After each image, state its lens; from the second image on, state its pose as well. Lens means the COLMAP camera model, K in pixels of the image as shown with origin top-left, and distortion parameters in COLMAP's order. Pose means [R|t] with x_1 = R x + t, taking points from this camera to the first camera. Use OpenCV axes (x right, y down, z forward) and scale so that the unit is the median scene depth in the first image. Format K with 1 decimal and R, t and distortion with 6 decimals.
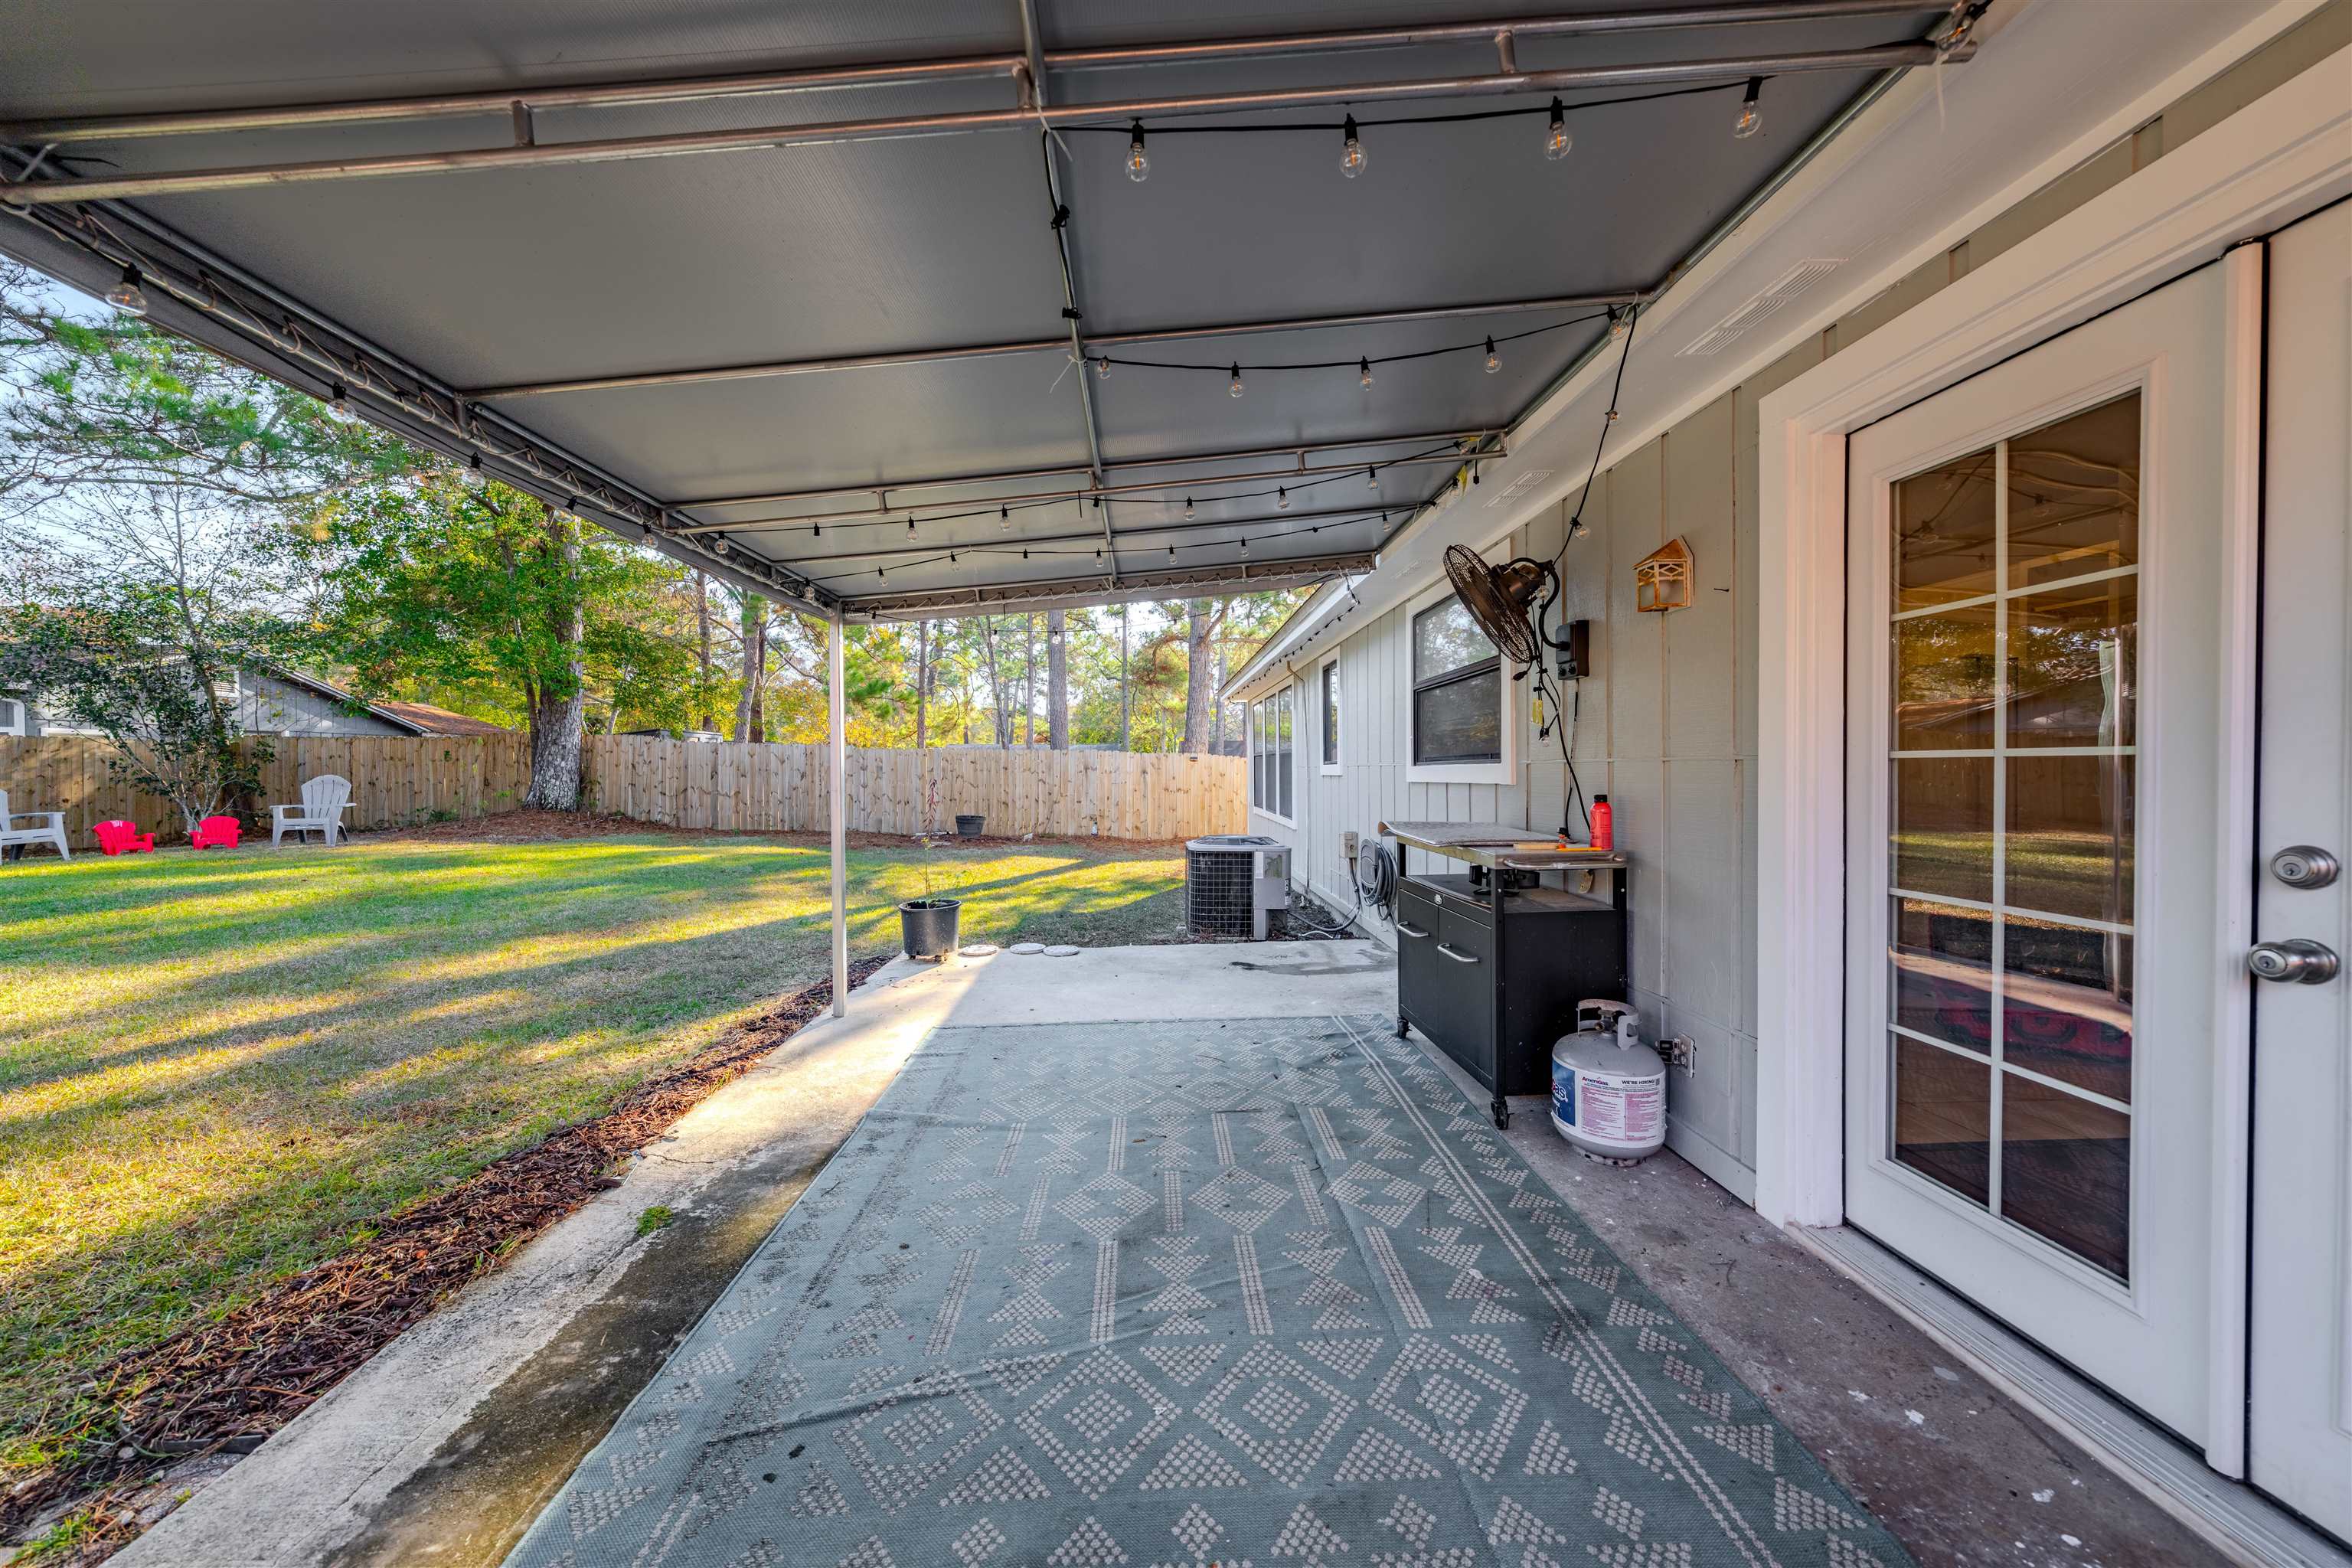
lens RADIAL K [[811.5, 0, 1182.8], [0, 811.5, 780.2], [0, 0, 1]] dist [0.001636, -0.000160]
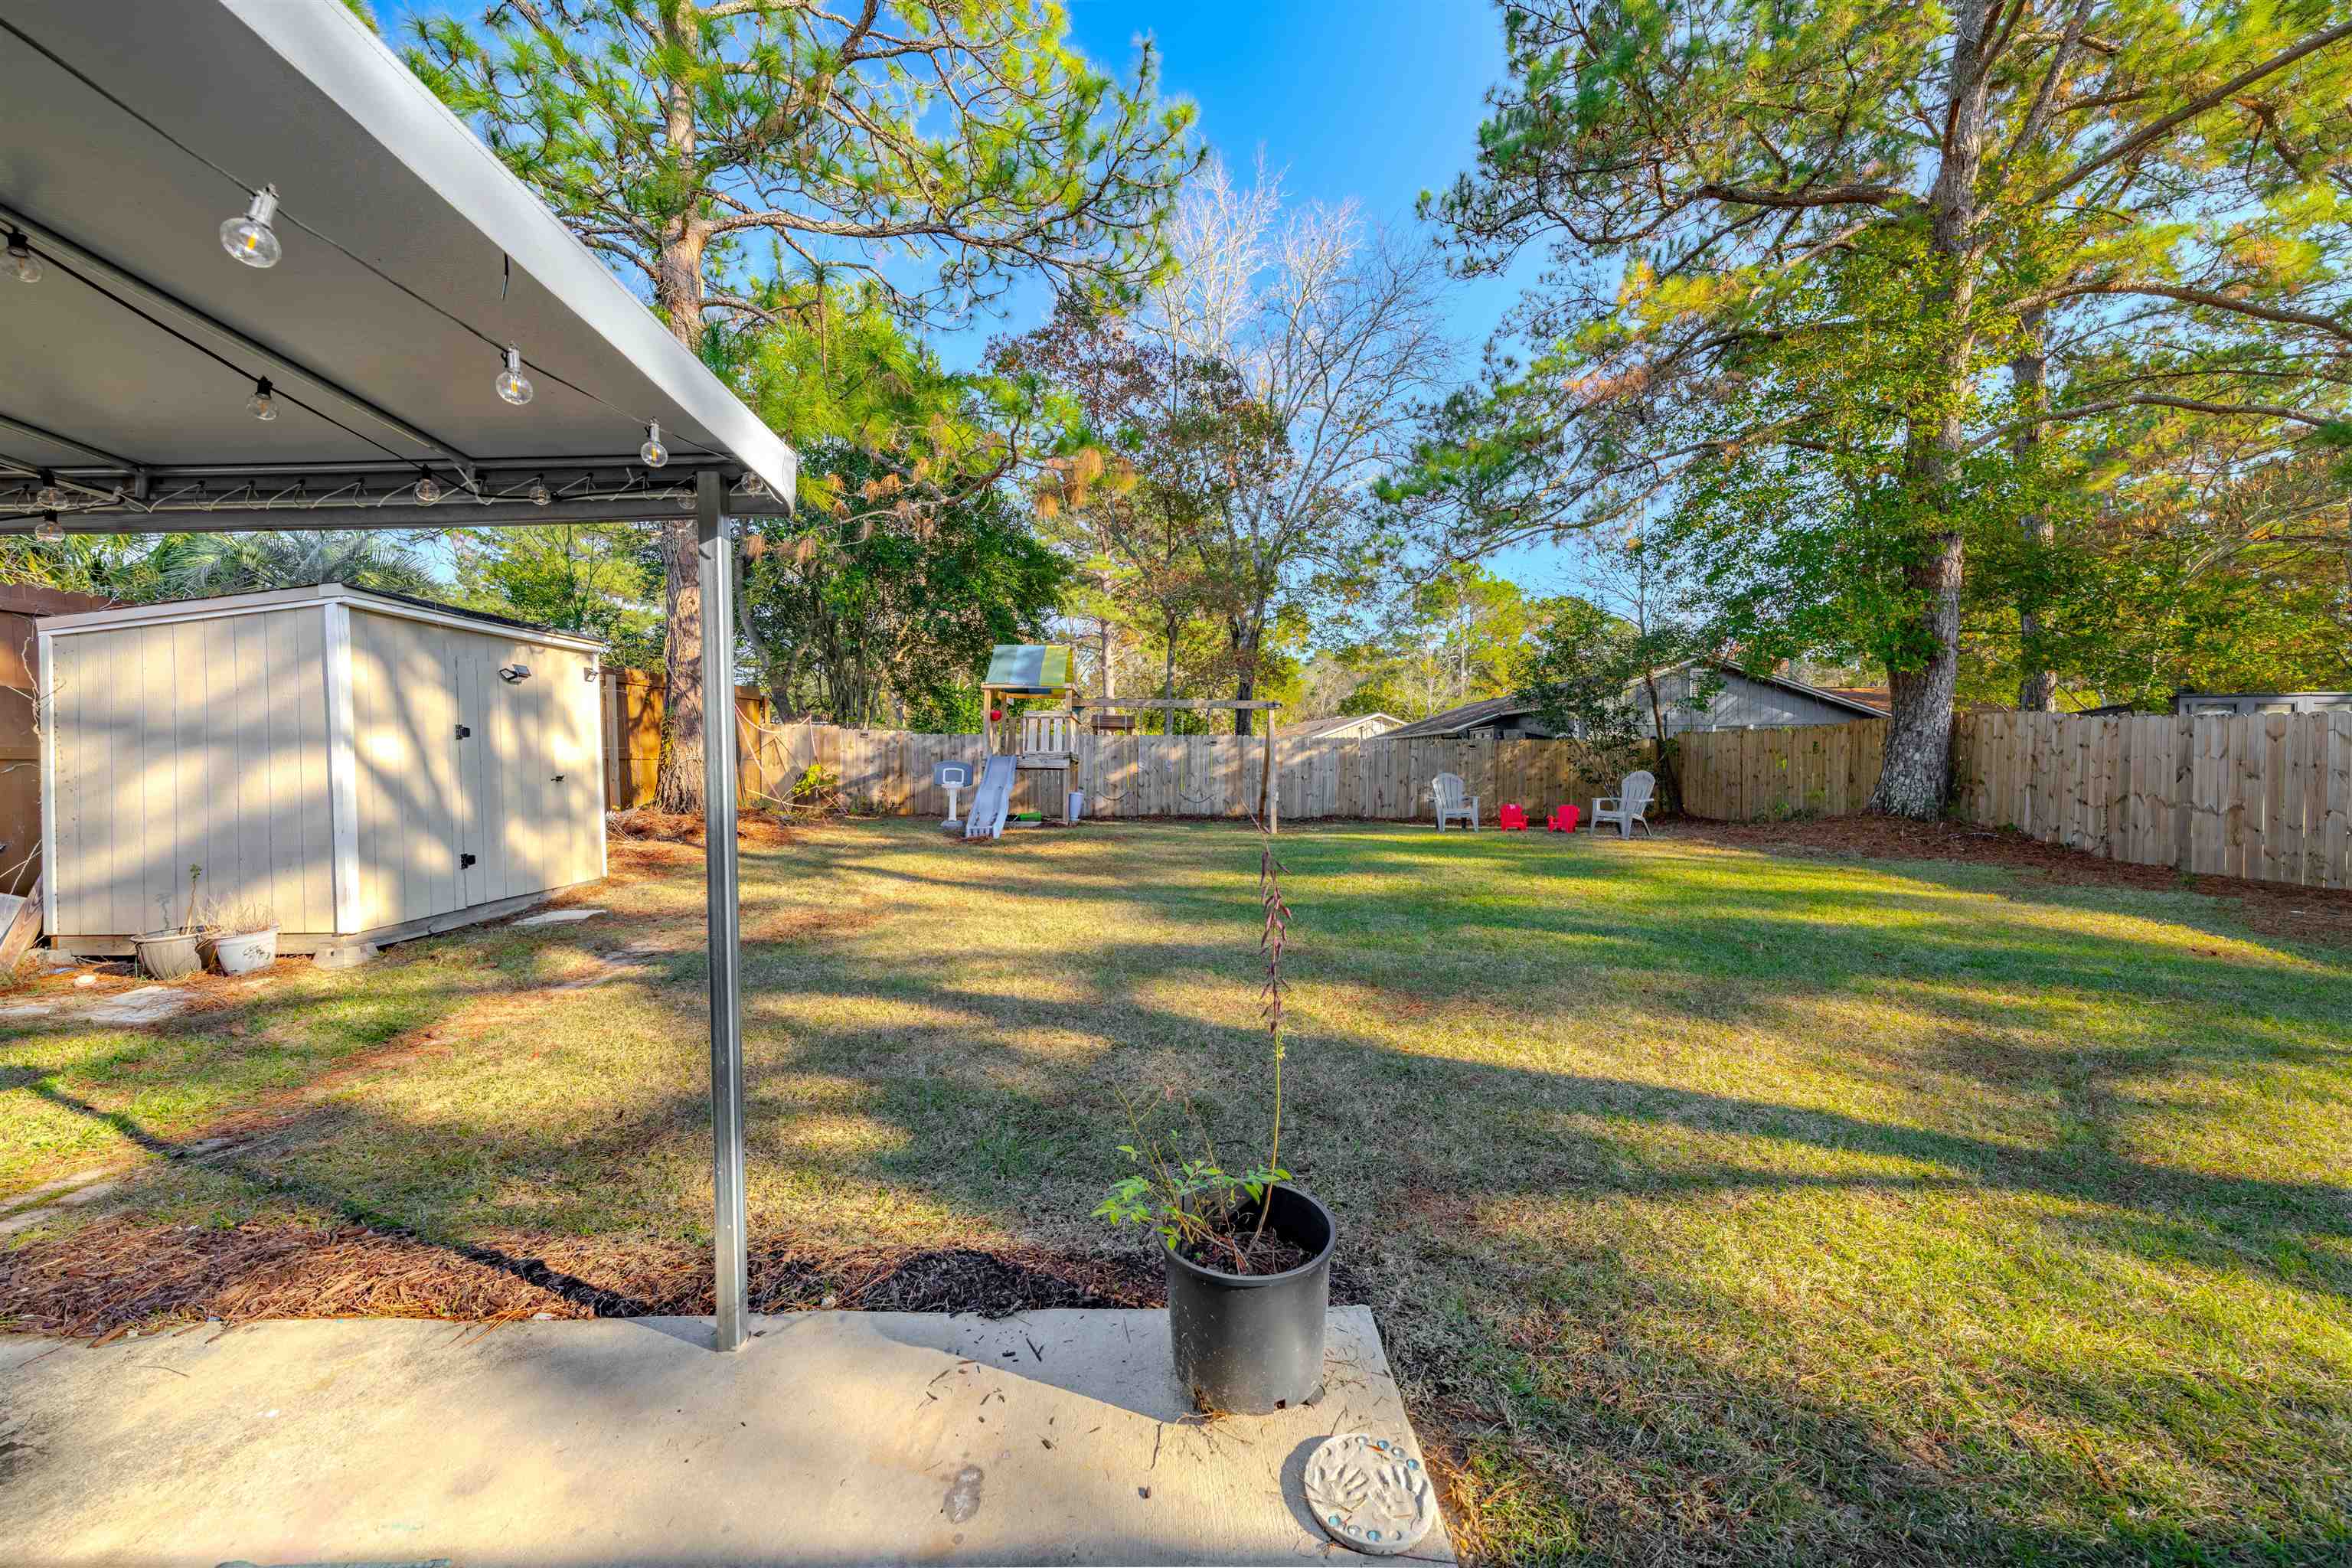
lens RADIAL K [[811.2, 0, 1168.4], [0, 811.2, 786.6], [0, 0, 1]] dist [0.001213, 0.000053]
pose [[-0.032012, 0.032978, -0.998943, 0.033298], [-0.004994, 0.999438, 0.033155, -0.052005], [0.999475, 0.006050, -0.031829, 1.292266]]
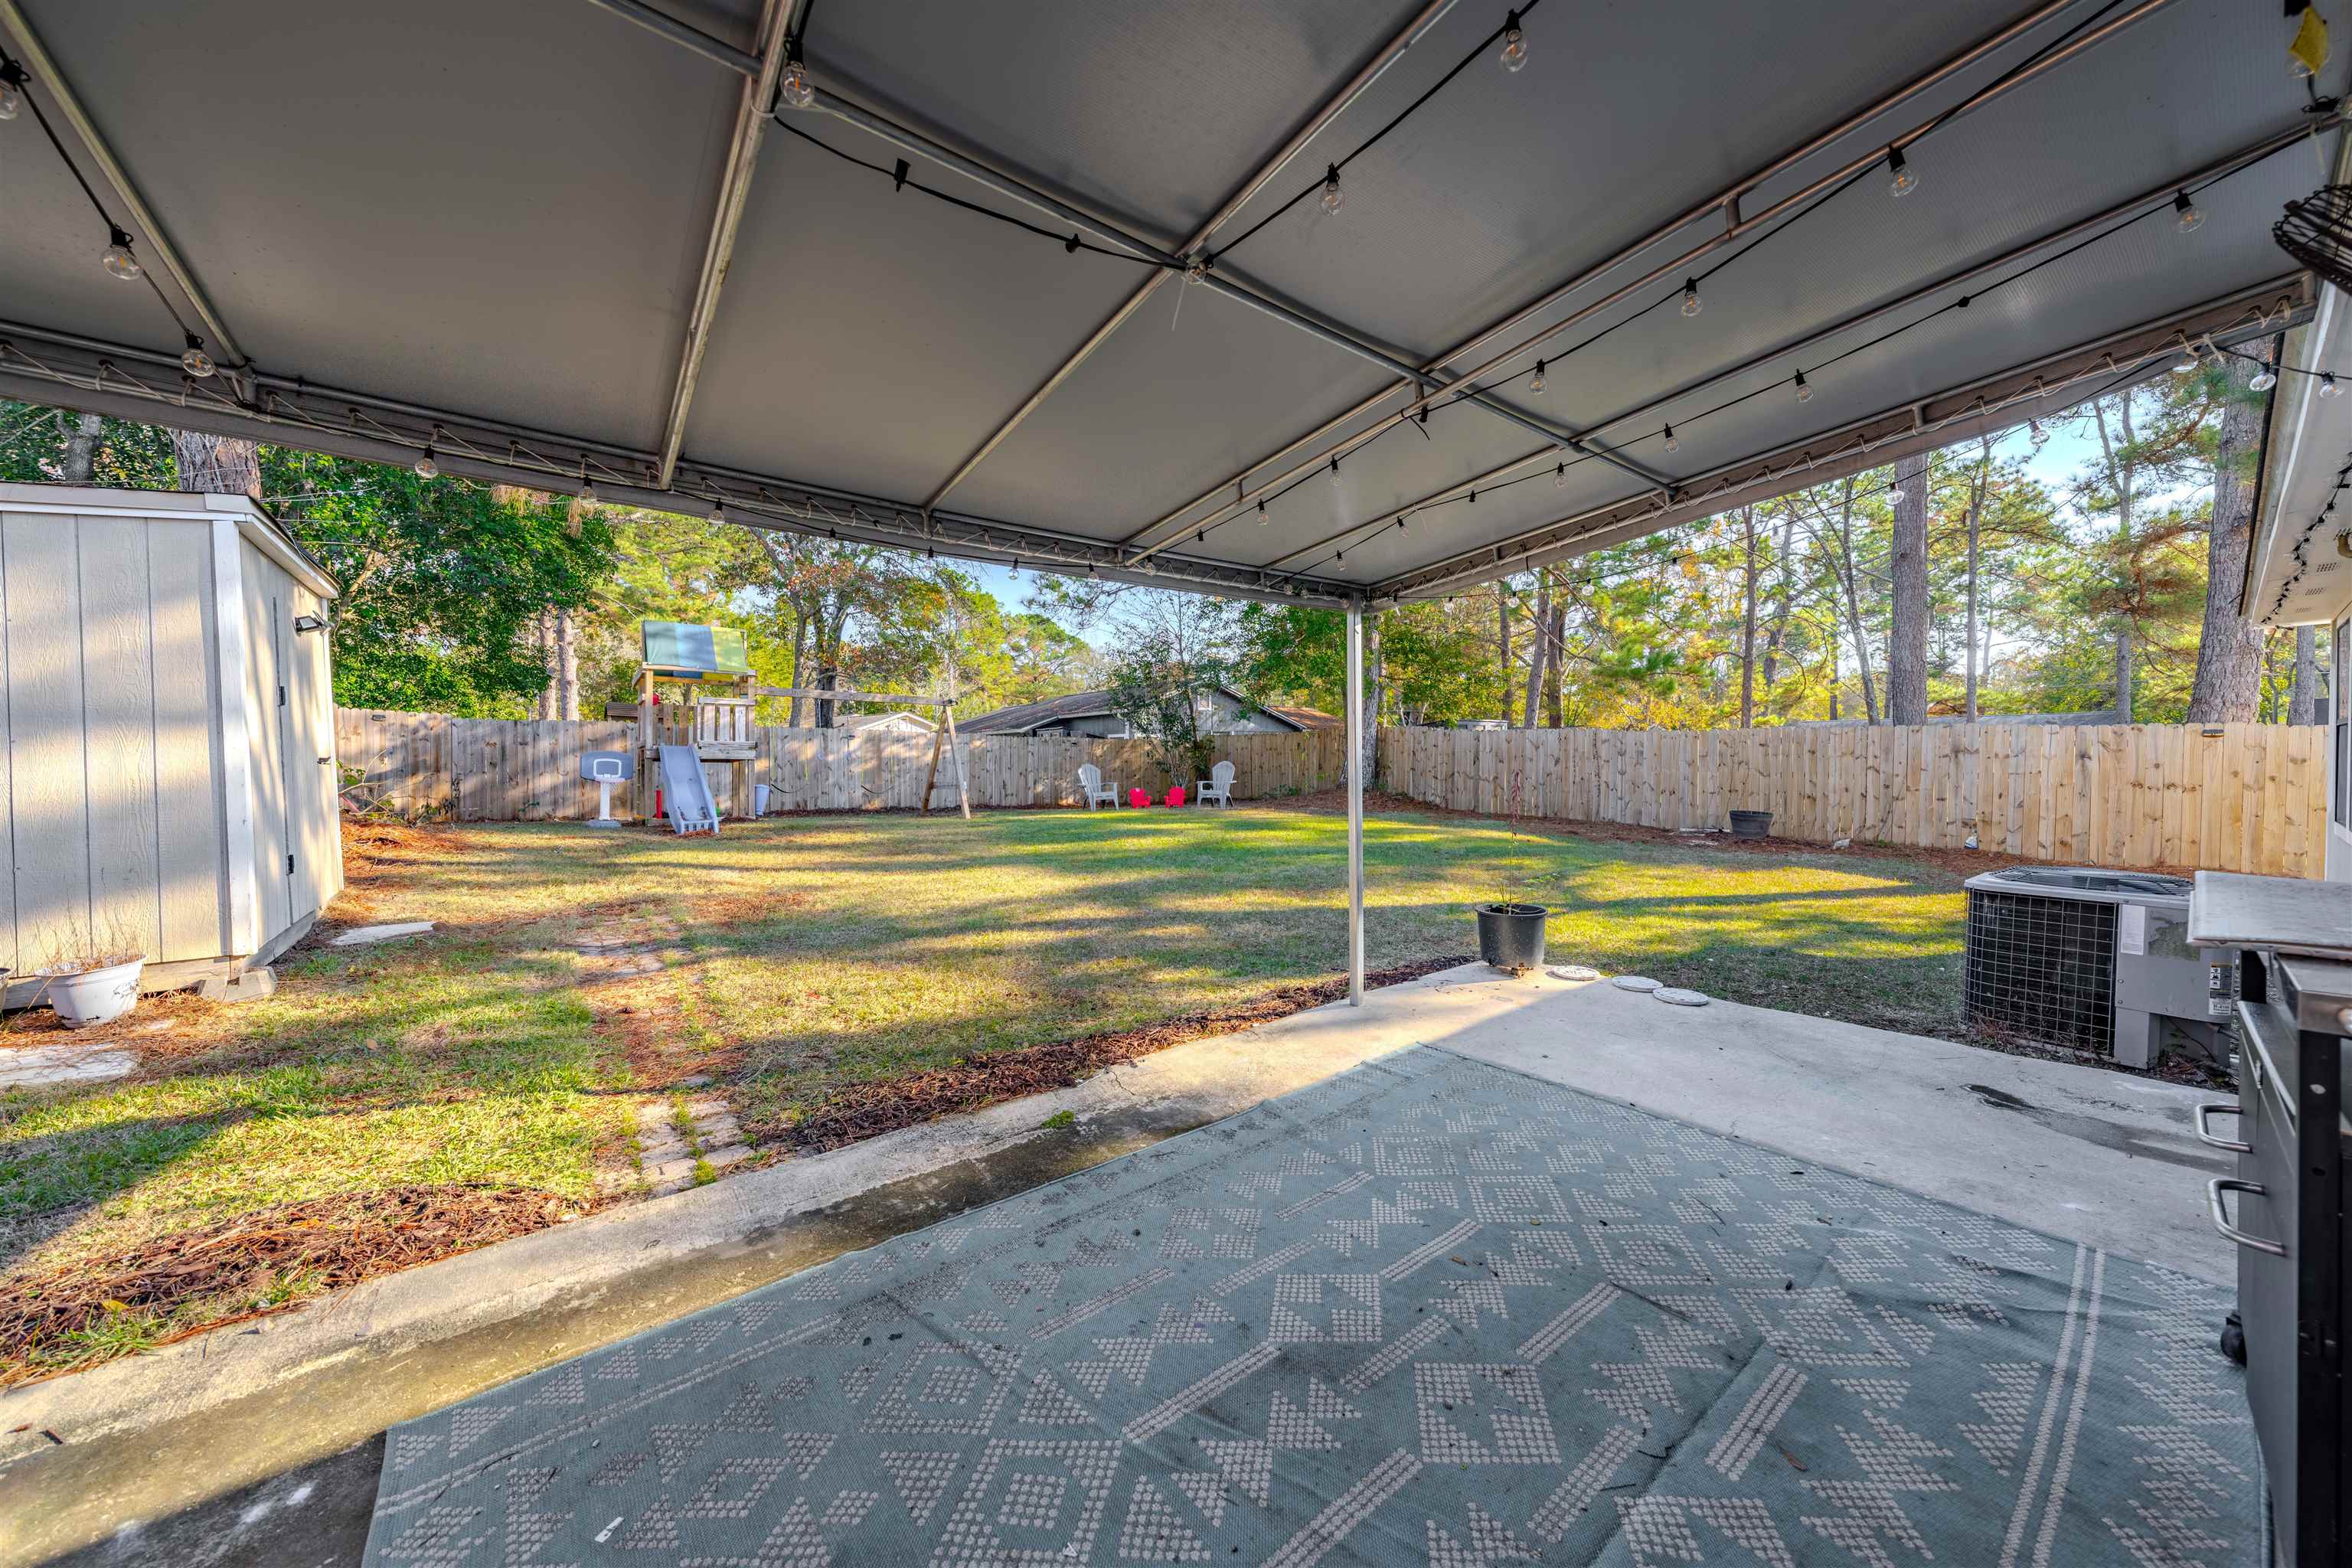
lens RADIAL K [[811.2, 0, 1168.4], [0, 811.2, 786.6], [0, 0, 1]] dist [0.001213, 0.000053]
pose [[0.572035, 0.026561, -0.819799, 0.268046], [-0.004191, 0.999557, 0.029460, -0.008948], [0.820219, -0.013416, 0.571893, 0.244407]]
